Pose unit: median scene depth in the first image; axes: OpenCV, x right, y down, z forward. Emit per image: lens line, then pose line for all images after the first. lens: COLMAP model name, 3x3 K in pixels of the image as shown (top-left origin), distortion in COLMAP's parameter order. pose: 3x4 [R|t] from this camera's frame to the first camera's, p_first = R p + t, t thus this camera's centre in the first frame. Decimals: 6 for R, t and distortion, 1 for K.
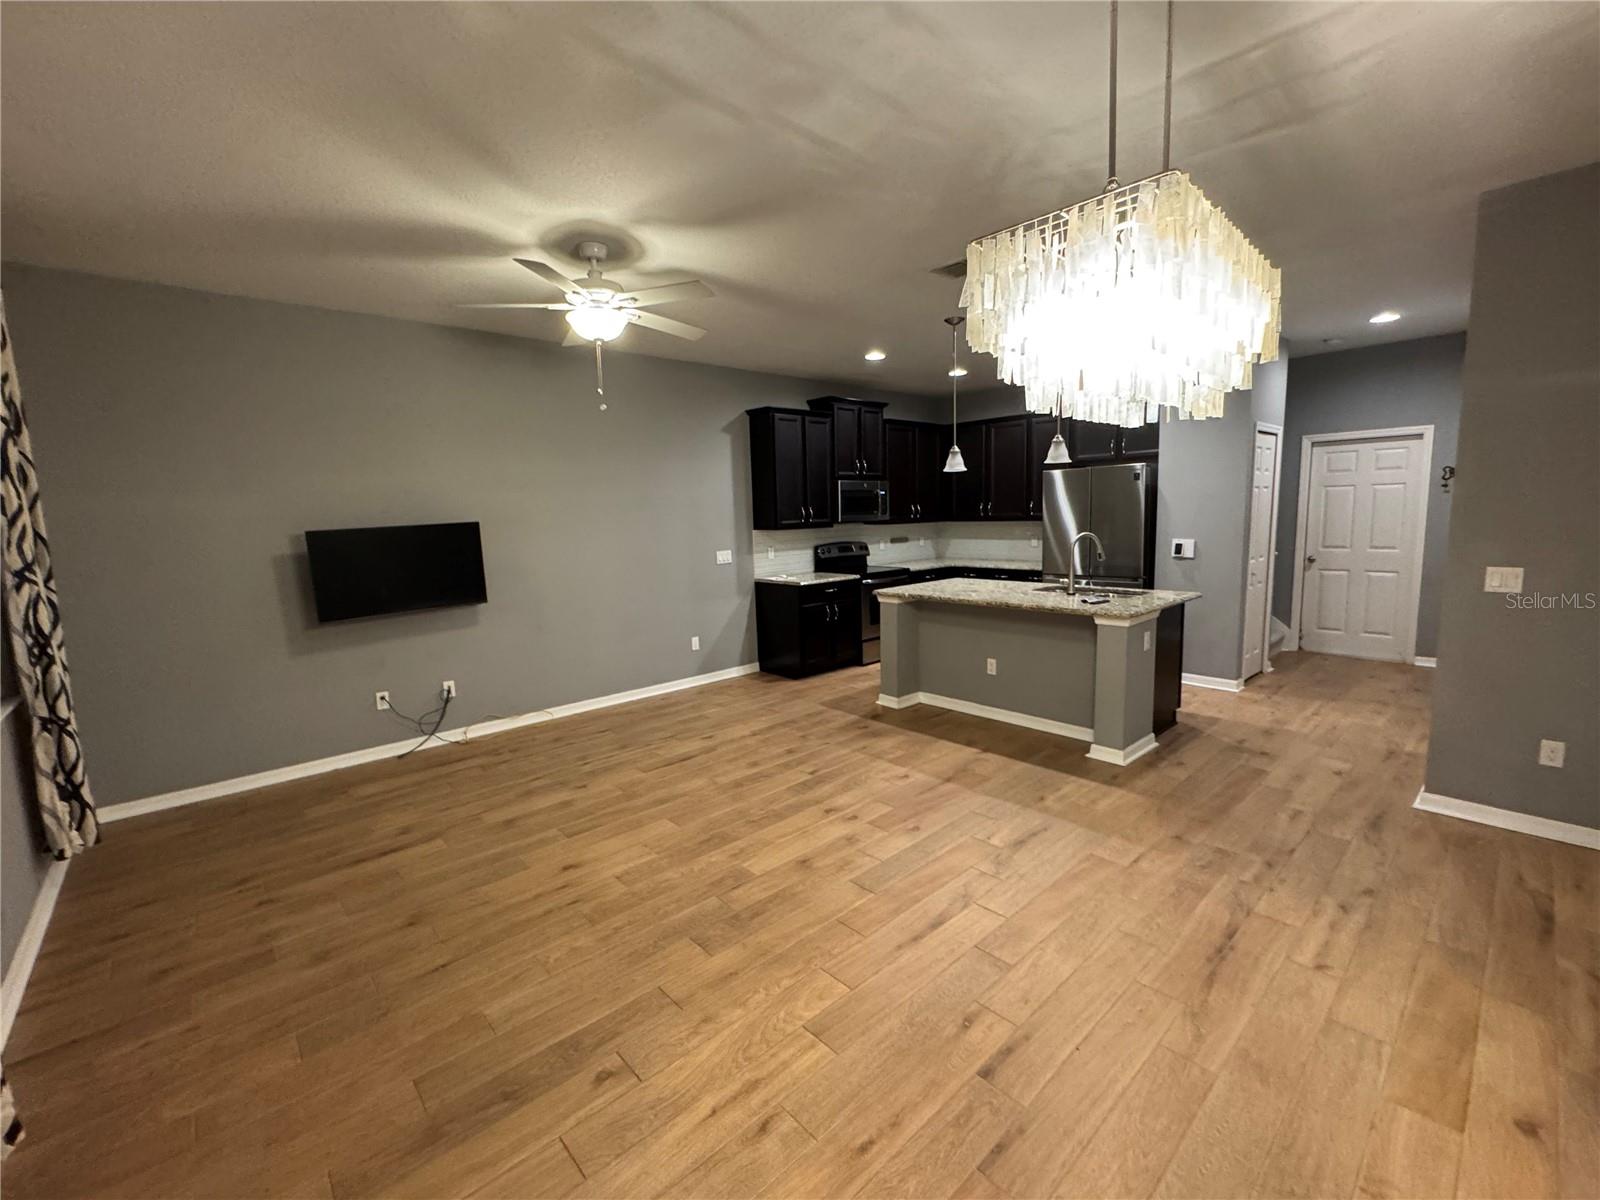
lens RADIAL K [[680.1, 0, 800.2], [0, 680.1, 595.2], [0, 0, 1]] dist [0.001564, 0.000212]
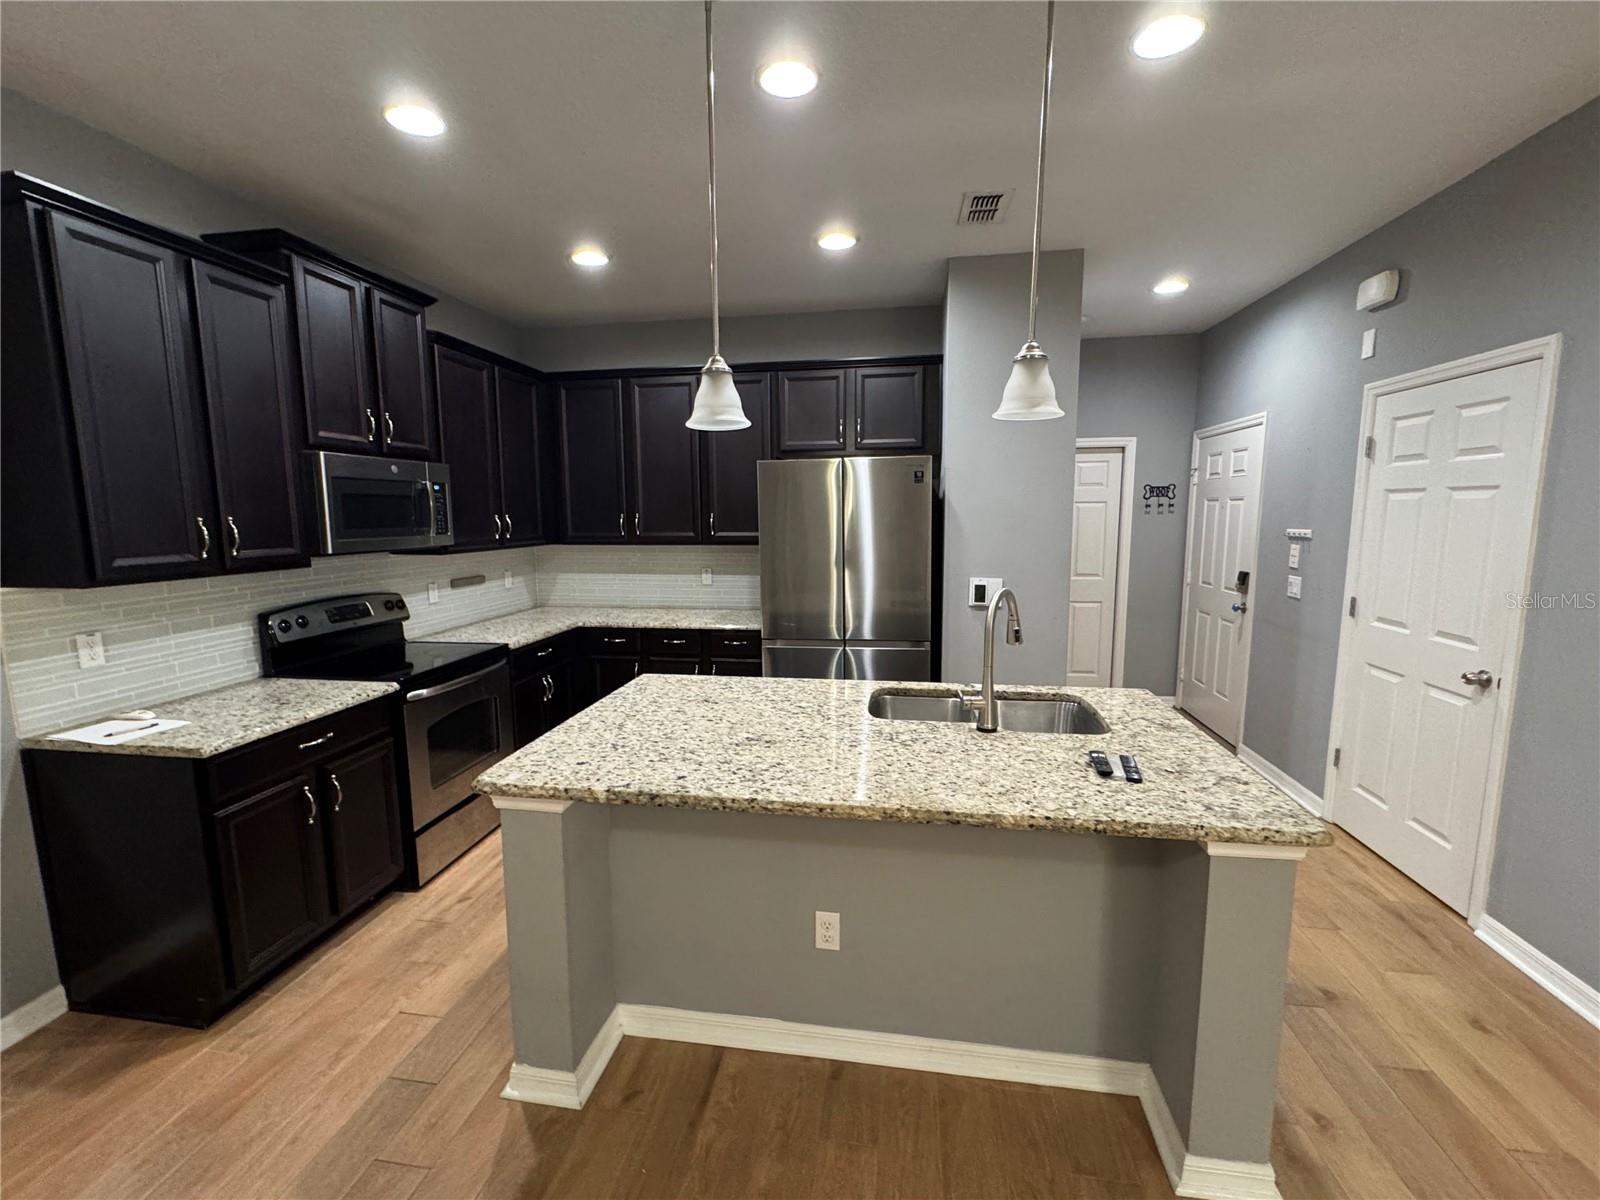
lens RADIAL K [[673.0, 0, 799.8], [0, 673.0, 597.6], [0, 0, 1]] dist [-0.001710, -0.000162]
pose [[0.781759, -0.056983, 0.620972, 0.052403], [0.062394, 0.997967, 0.013028, -0.136083], [-0.620451, 0.028560, 0.783725, 1.001797]]
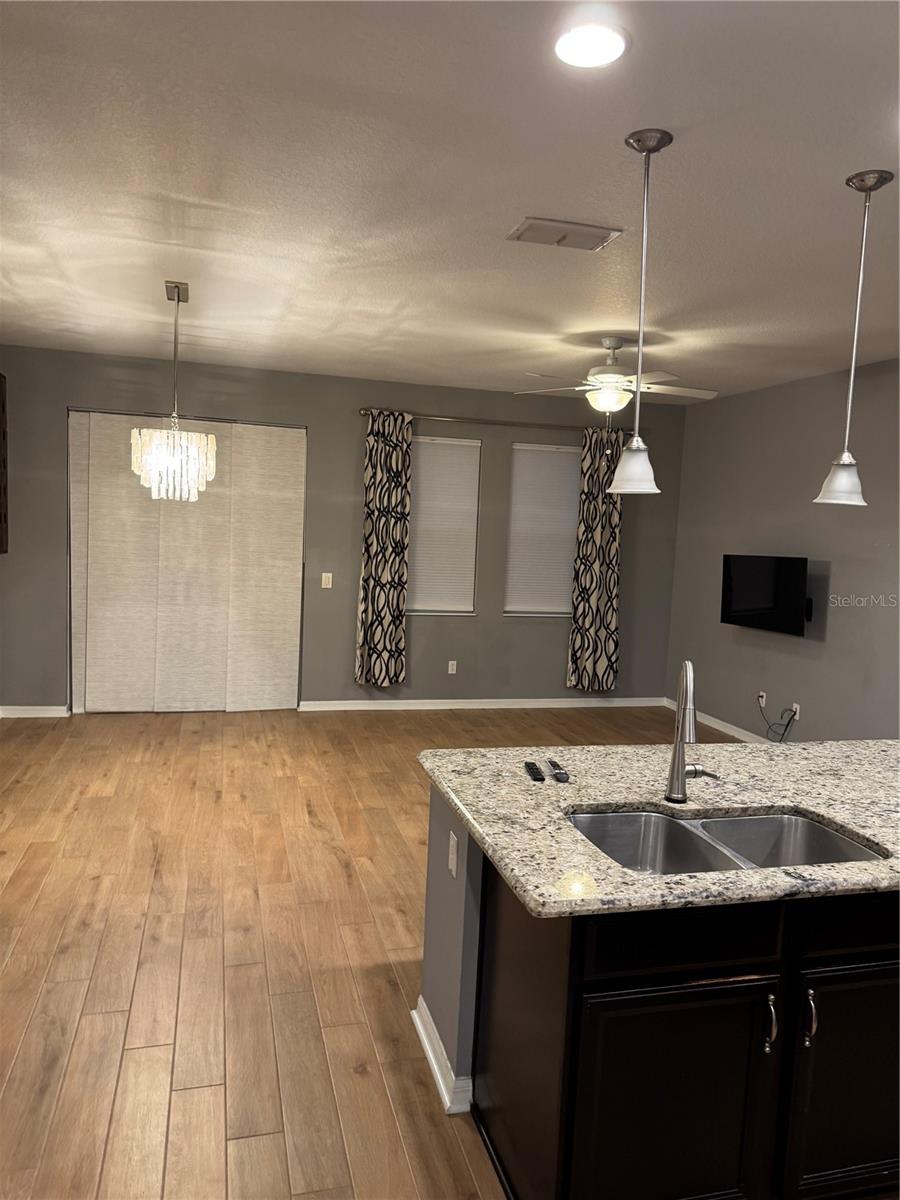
lens RADIAL K [[833.8, 0, 447.3], [0, 833.8, 601.9], [0, 0, 1]] dist [0.142284, -0.261435]
pose [[-0.460880, 0.093417, -0.882532, 1.246289], [-0.140181, 0.974297, 0.176337, -0.261922], [0.876321, 0.204985, -0.435939, 1.477581]]
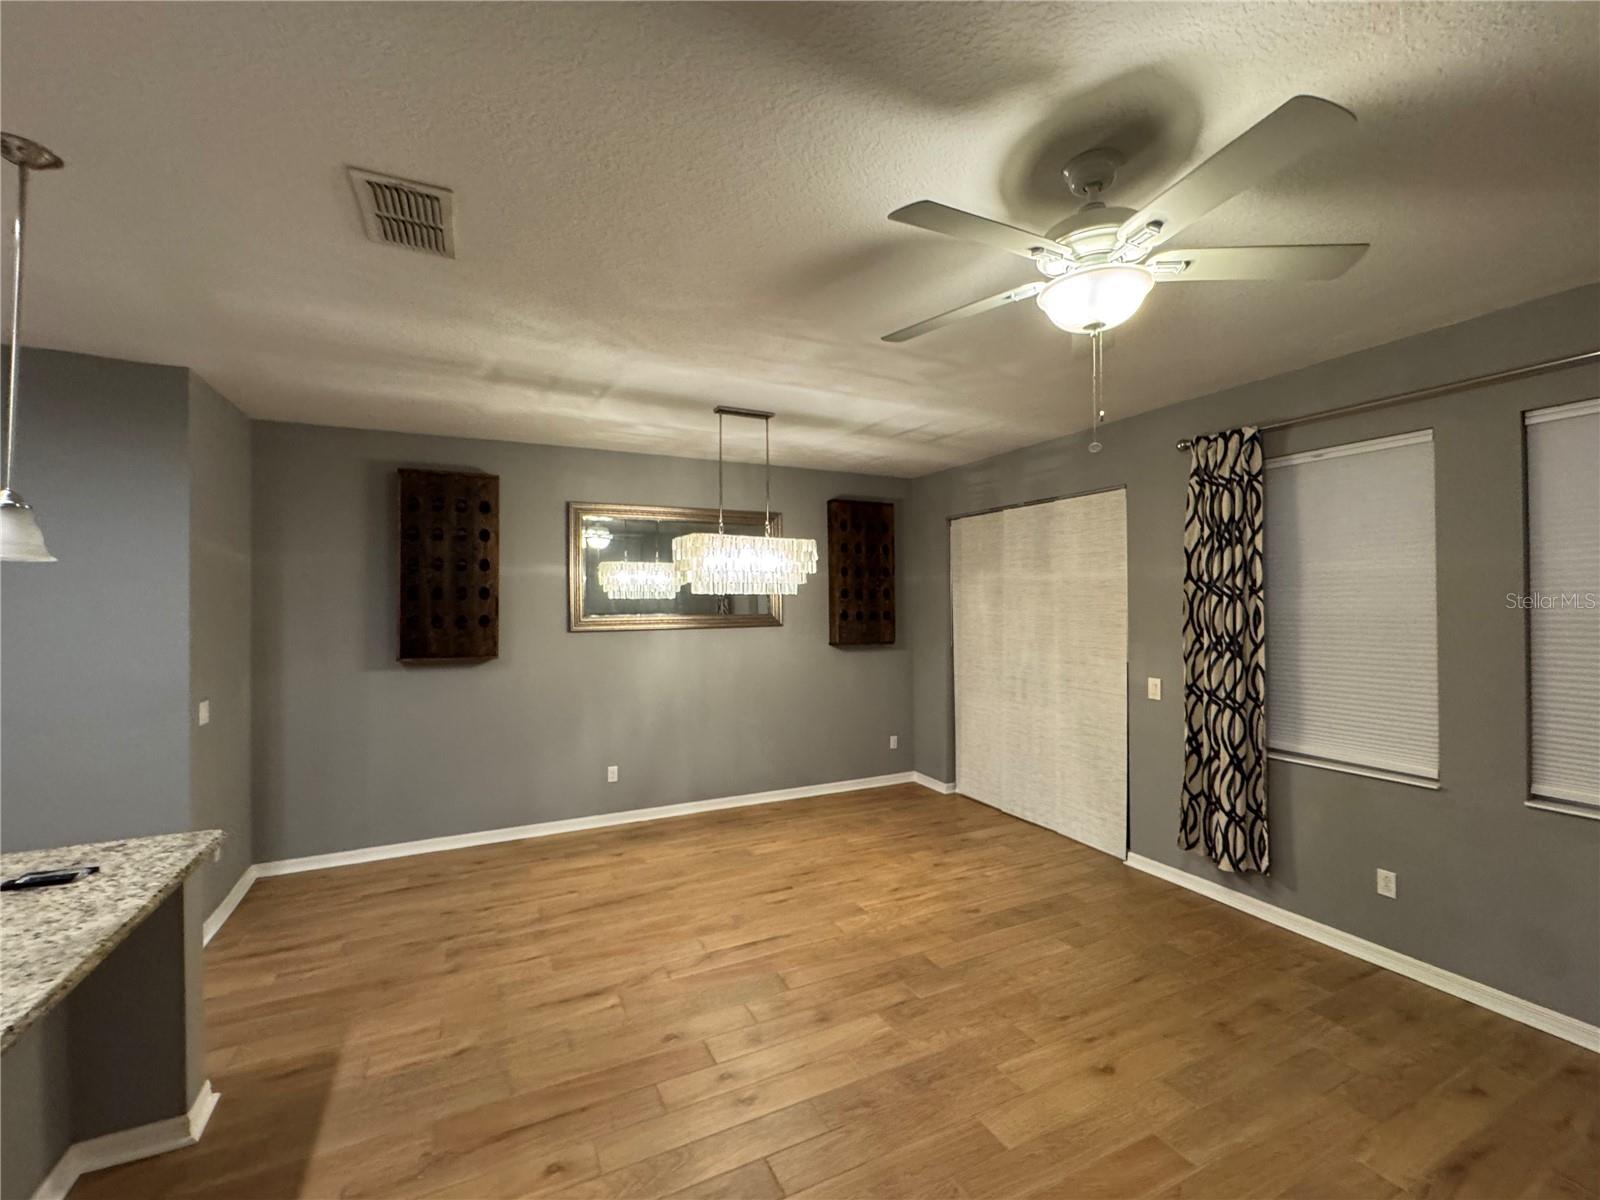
lens RADIAL K [[673.0, 0, 799.8], [0, 673.0, 597.6], [0, 0, 1]] dist [-0.001710, -0.000162]
pose [[-0.959945, 0.039269, 0.277423, -0.207852], [0.069948, 0.992367, 0.101567, -0.229356], [-0.271317, 0.116904, -0.955364, 1.585897]]
